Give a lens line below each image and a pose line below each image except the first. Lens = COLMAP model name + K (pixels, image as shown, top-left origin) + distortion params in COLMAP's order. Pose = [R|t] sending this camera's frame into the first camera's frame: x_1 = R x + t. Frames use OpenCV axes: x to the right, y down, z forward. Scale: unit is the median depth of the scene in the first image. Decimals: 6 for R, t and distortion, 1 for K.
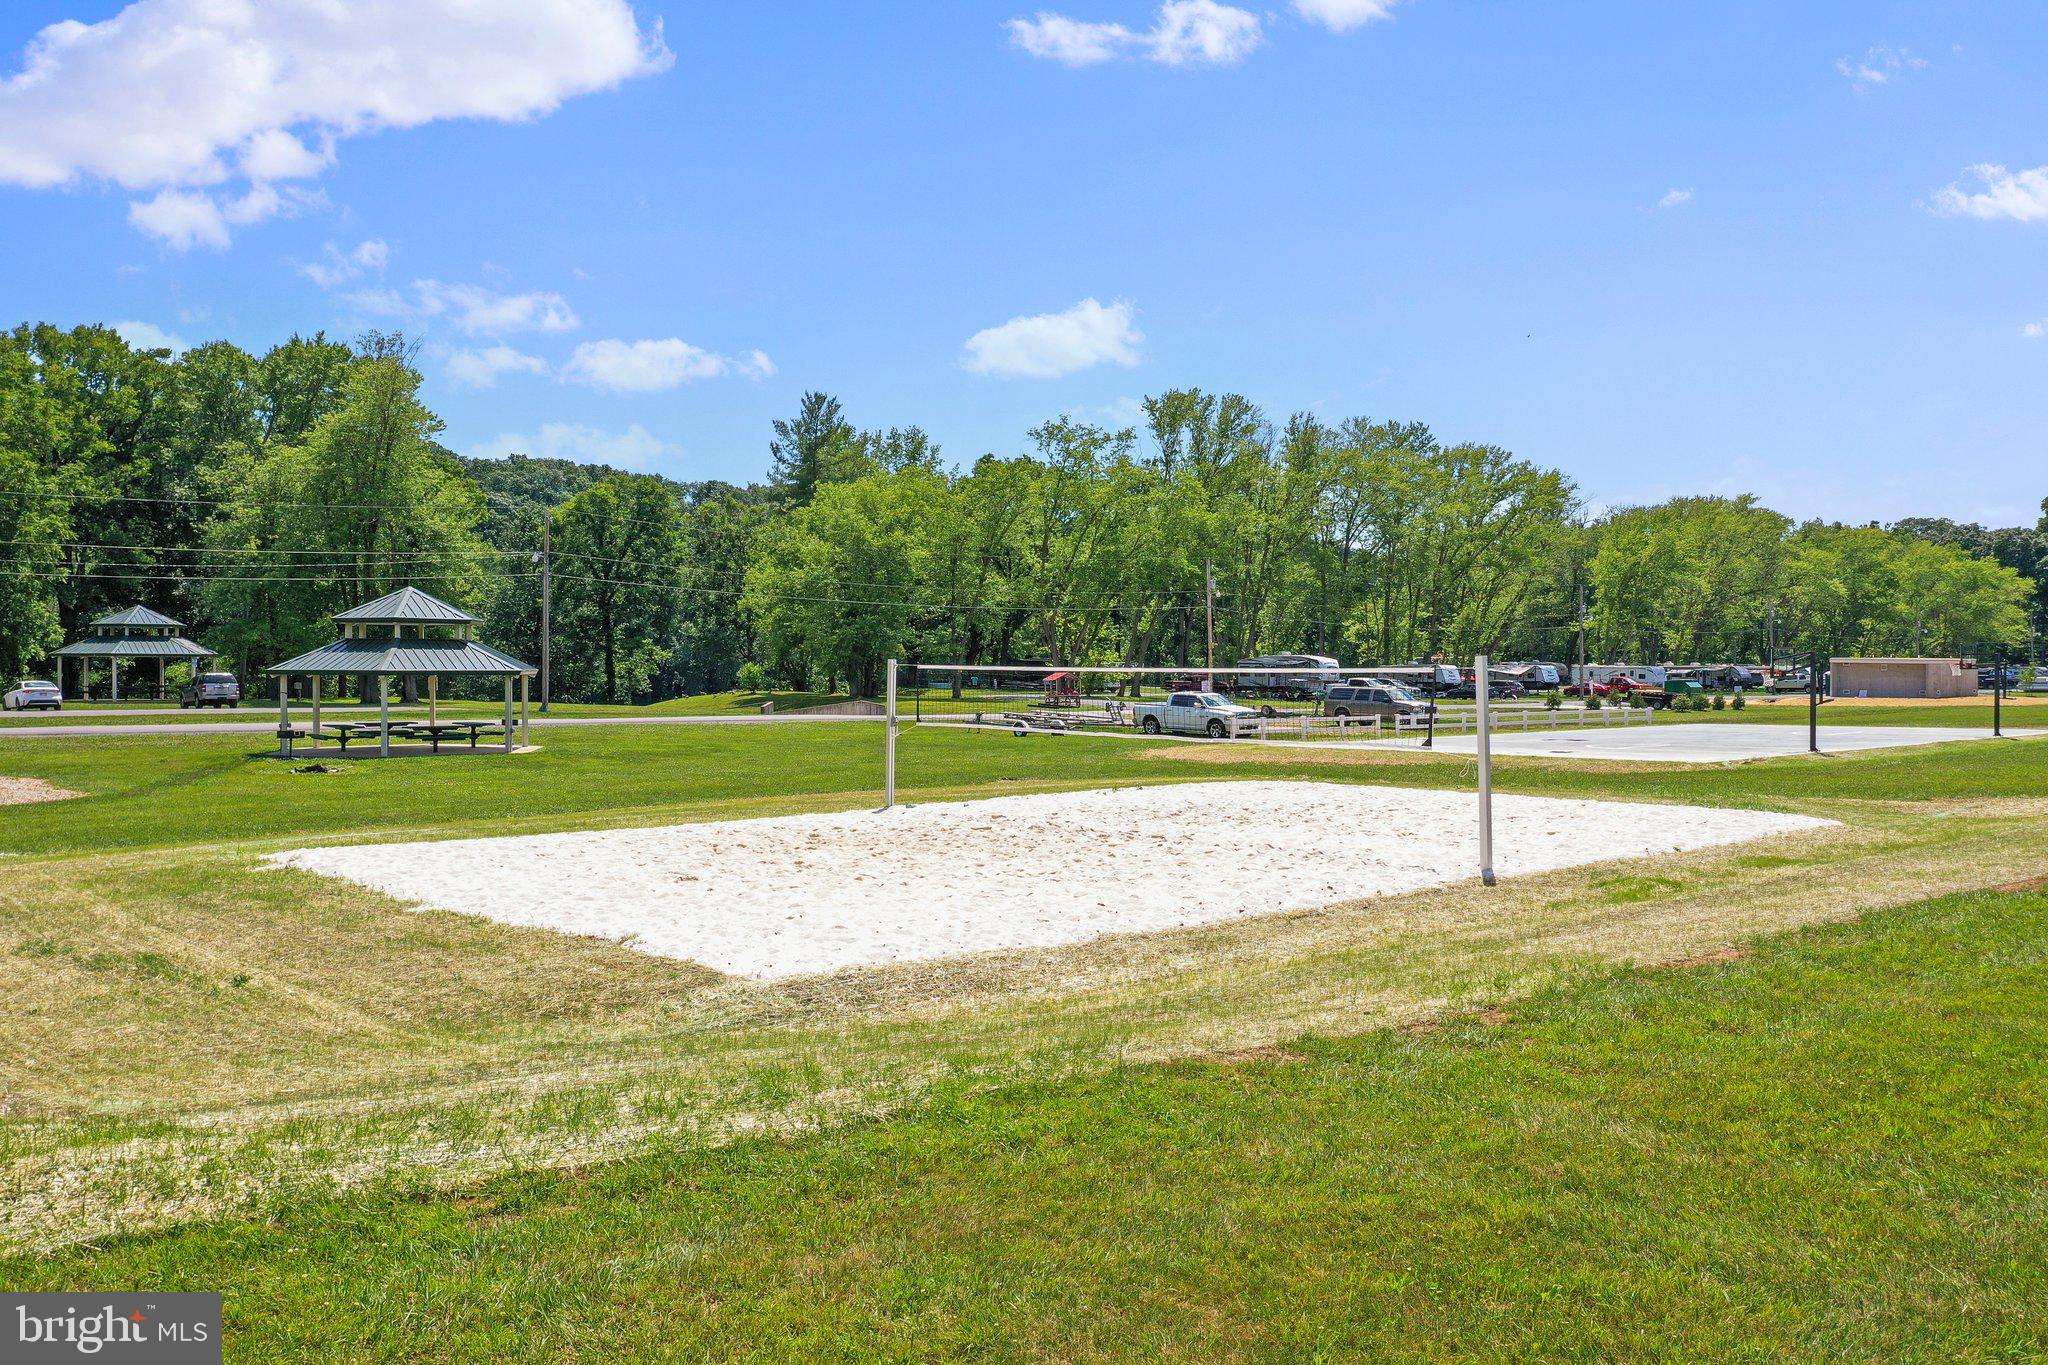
lens RADIAL K [[1706.9, 0, 1028.7], [0, 1706.9, 678.1], [0, 0, 1]] dist [0.005446, -0.005145]
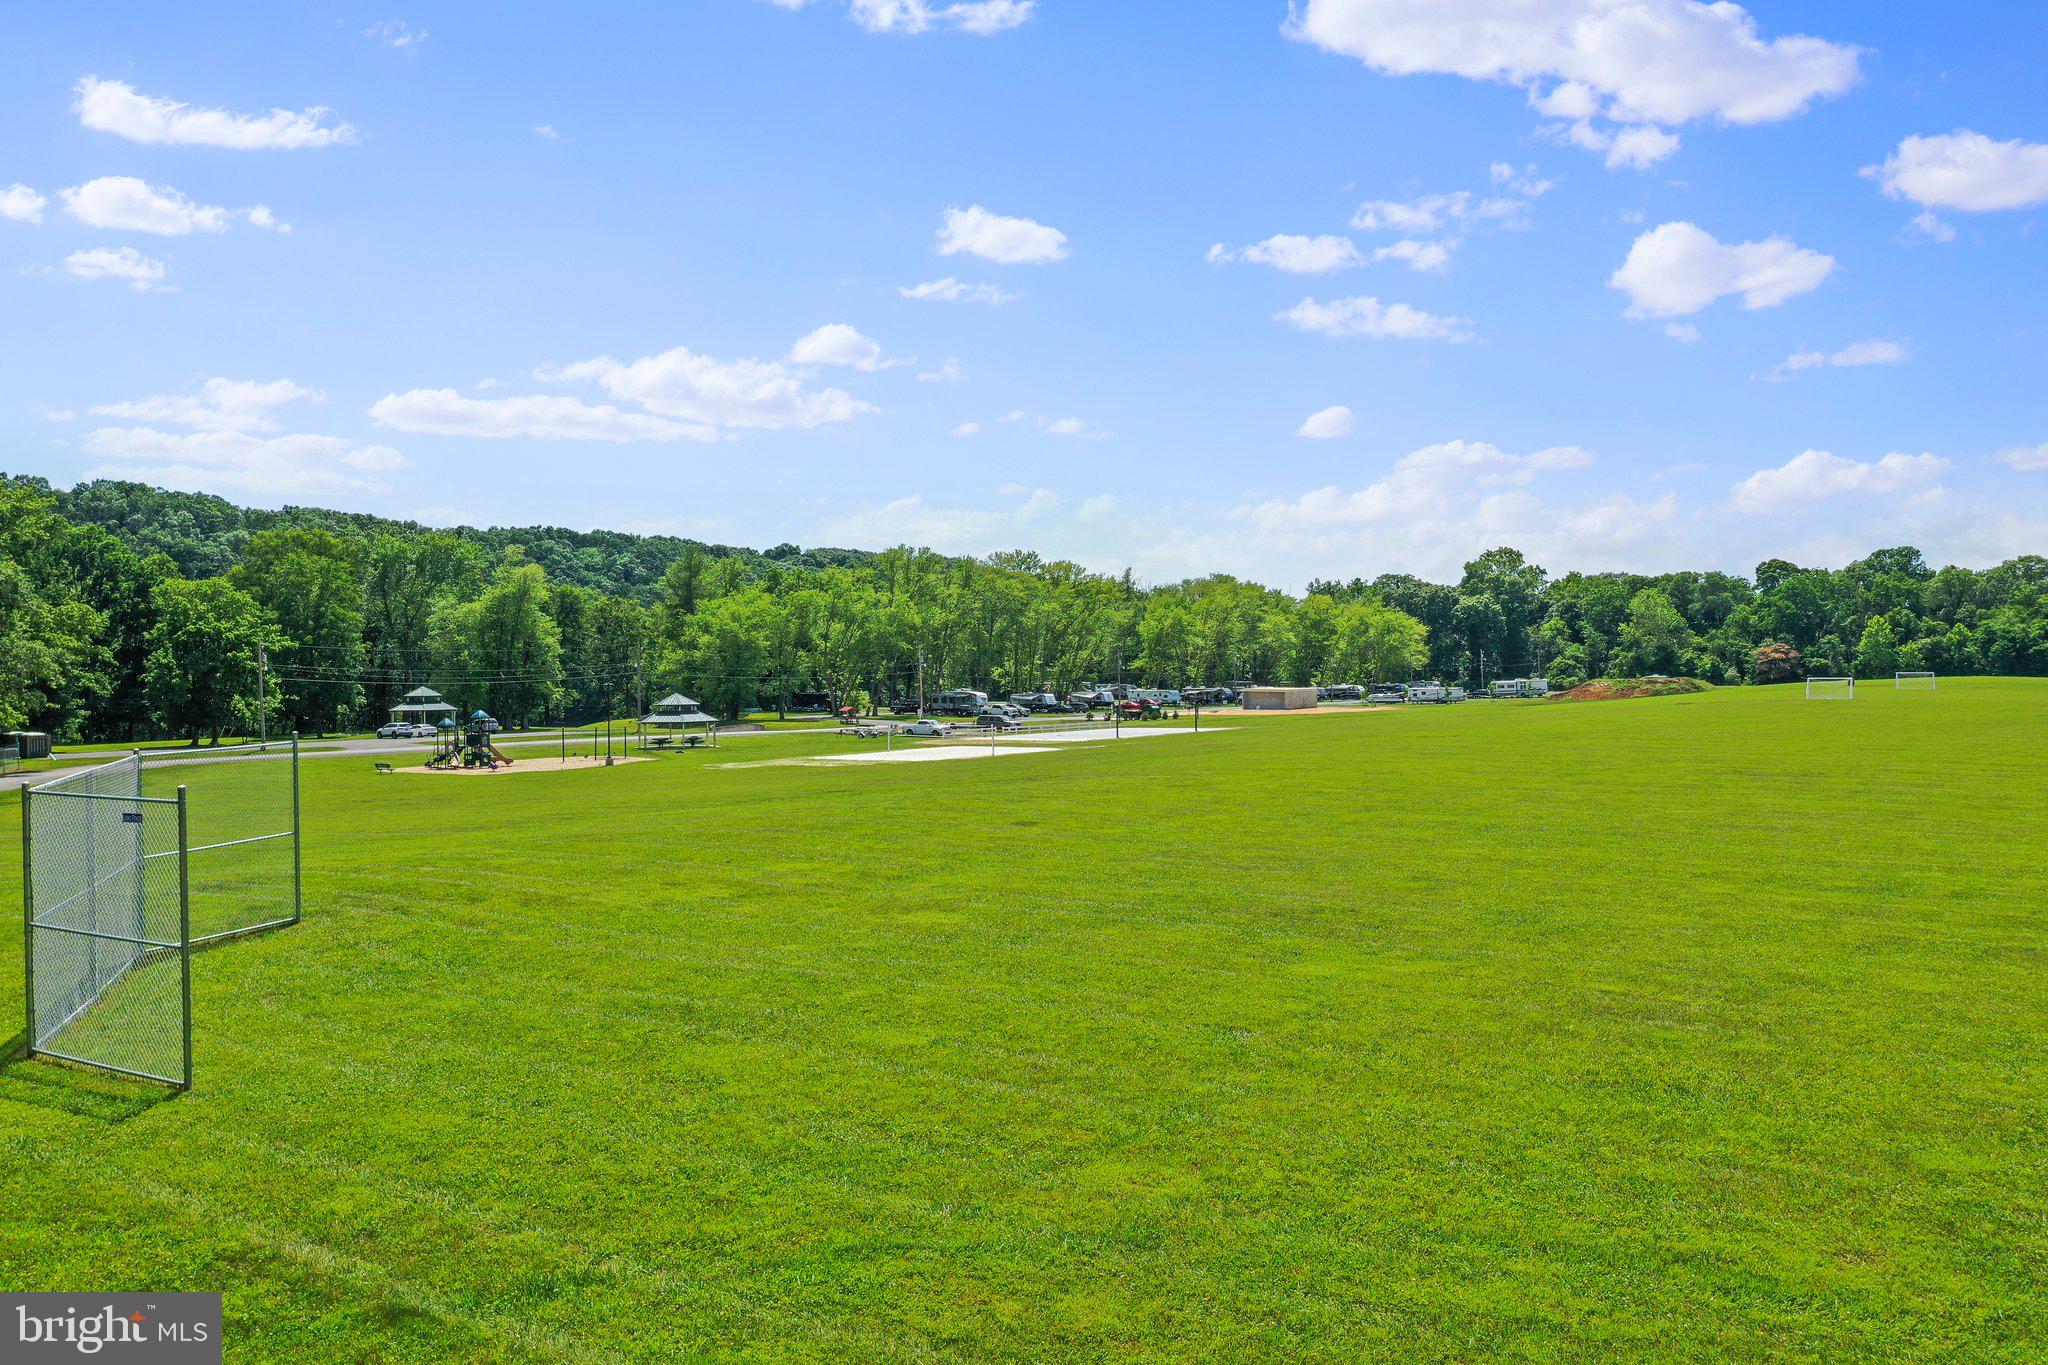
lens RADIAL K [[1706.9, 0, 1026.3], [0, 1706.9, 675.6], [0, 0, 1]] dist [0.005446, -0.005145]
pose [[0.981278, -0.014870, 0.192022, -0.109780], [0.015375, 0.999881, -0.001139, -0.023565], [-0.191983, 0.004070, 0.981390, -0.687164]]
